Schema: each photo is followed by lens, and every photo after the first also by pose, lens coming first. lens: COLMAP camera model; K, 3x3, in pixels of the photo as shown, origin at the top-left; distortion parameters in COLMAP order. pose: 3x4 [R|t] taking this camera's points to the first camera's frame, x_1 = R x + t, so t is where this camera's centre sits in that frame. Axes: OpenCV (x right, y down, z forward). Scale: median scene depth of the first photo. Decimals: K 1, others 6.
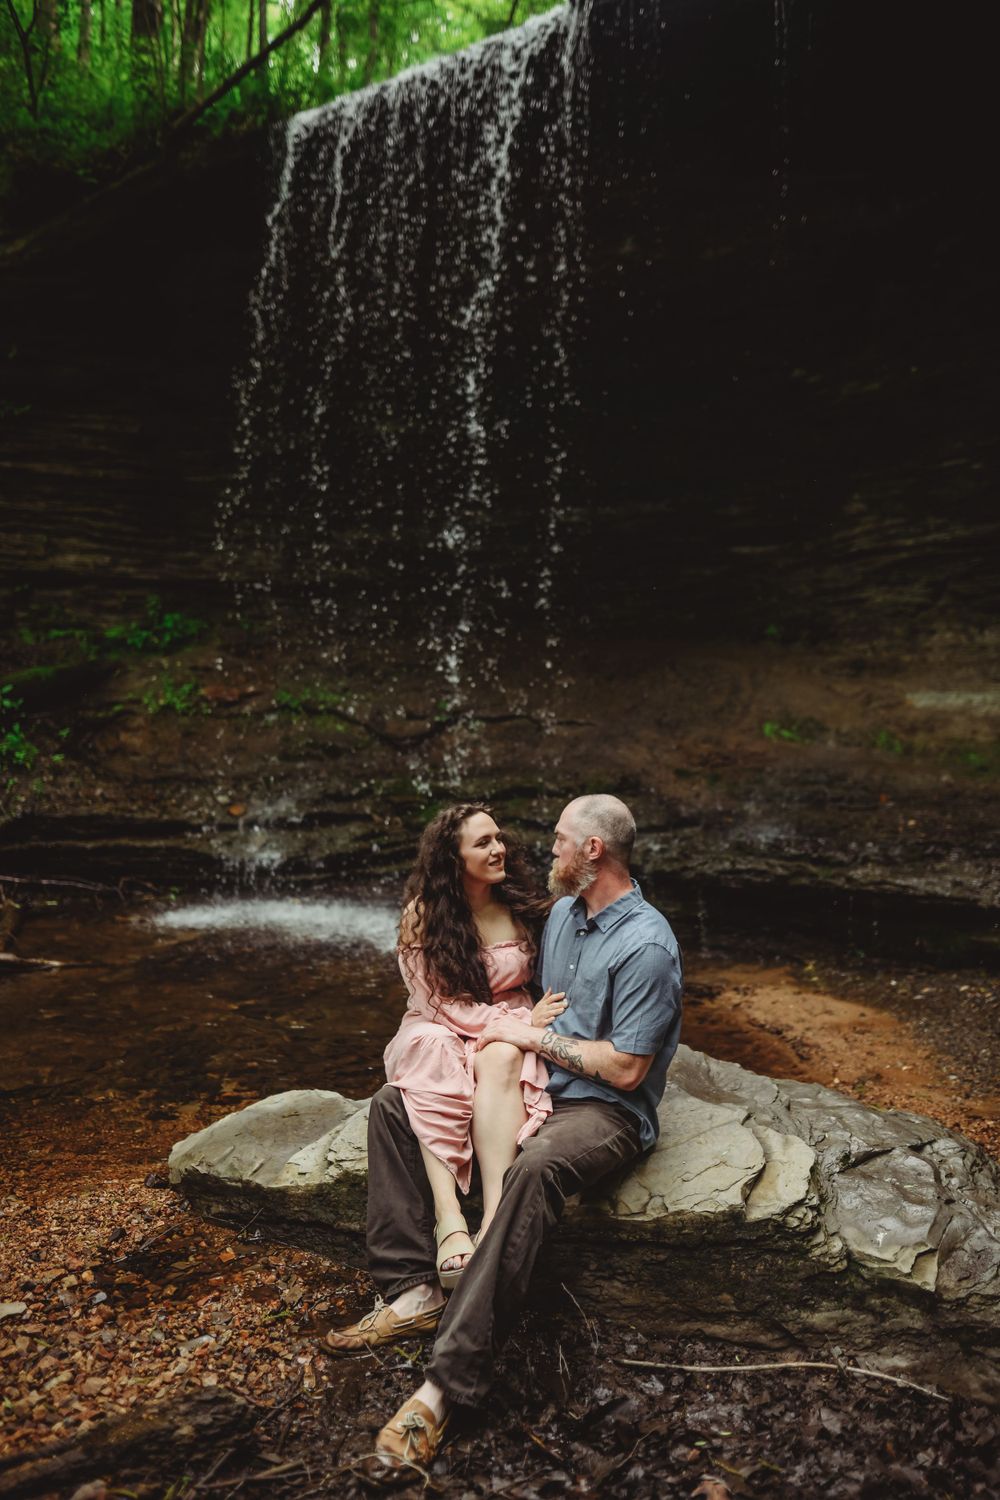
lens RADIAL K [[1063.9, 0, 500.0], [0, 1063.9, 750.0], [0, 0, 1]] dist [-0.063922, 0.047806]
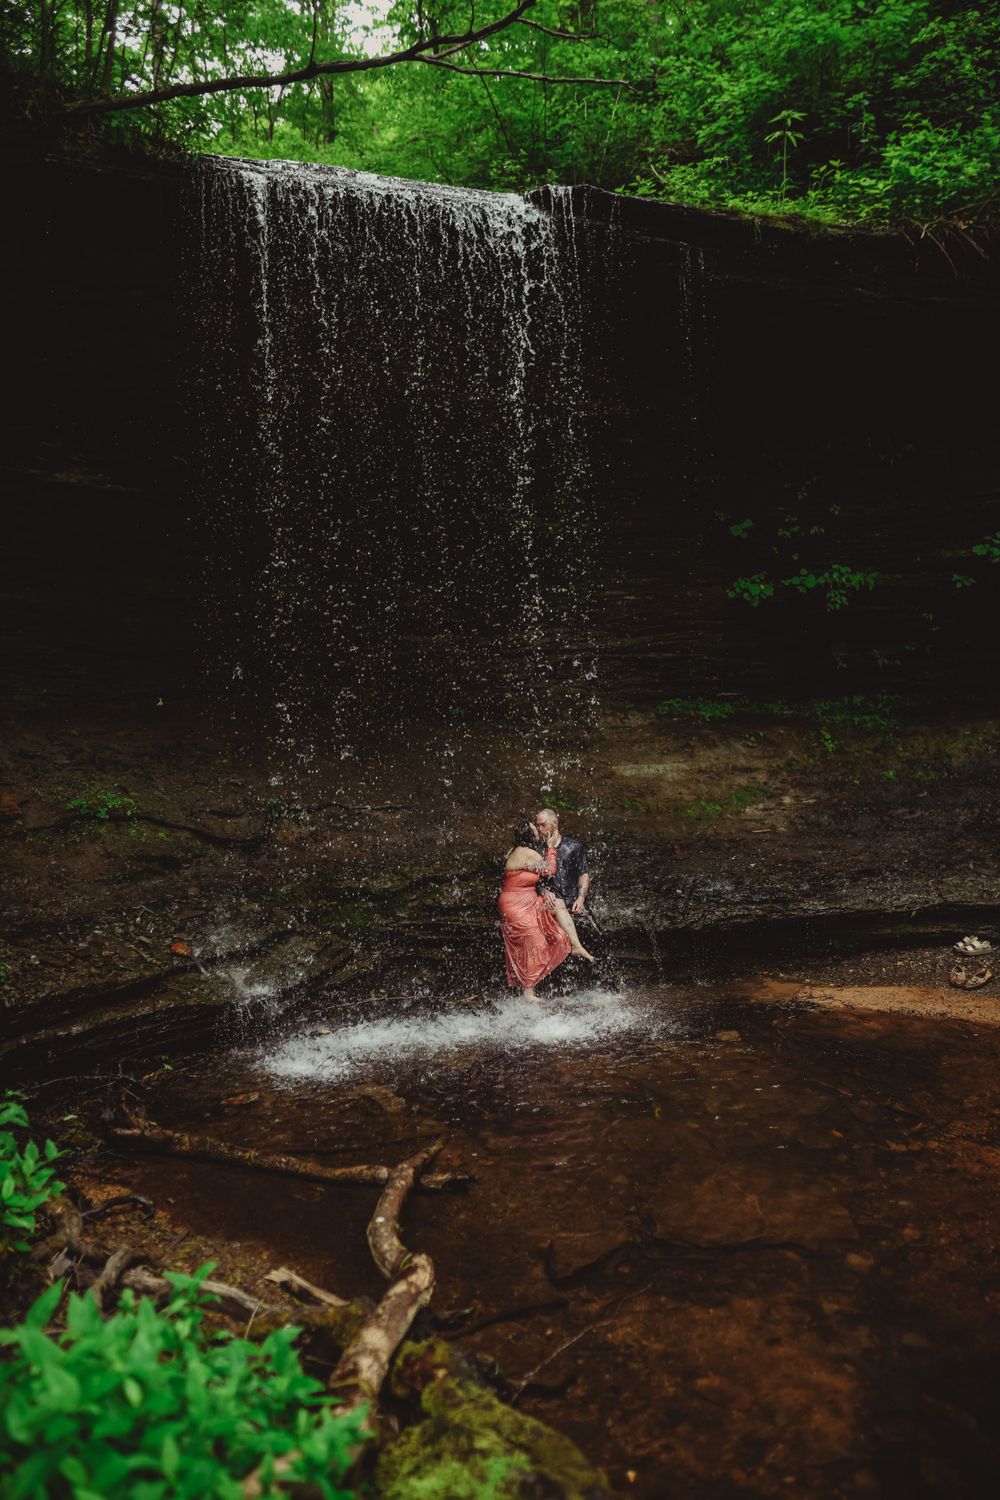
lens RADIAL K [[1063.9, 0, 500.0], [0, 1063.9, 750.0], [0, 0, 1]] dist [-0.063922, 0.047806]
pose [[0.628648, -0.049359, 0.776122, -1.150924], [0.053316, 0.998371, 0.020308, -0.166291], [-0.775860, 0.028613, 0.630256, 0.397962]]
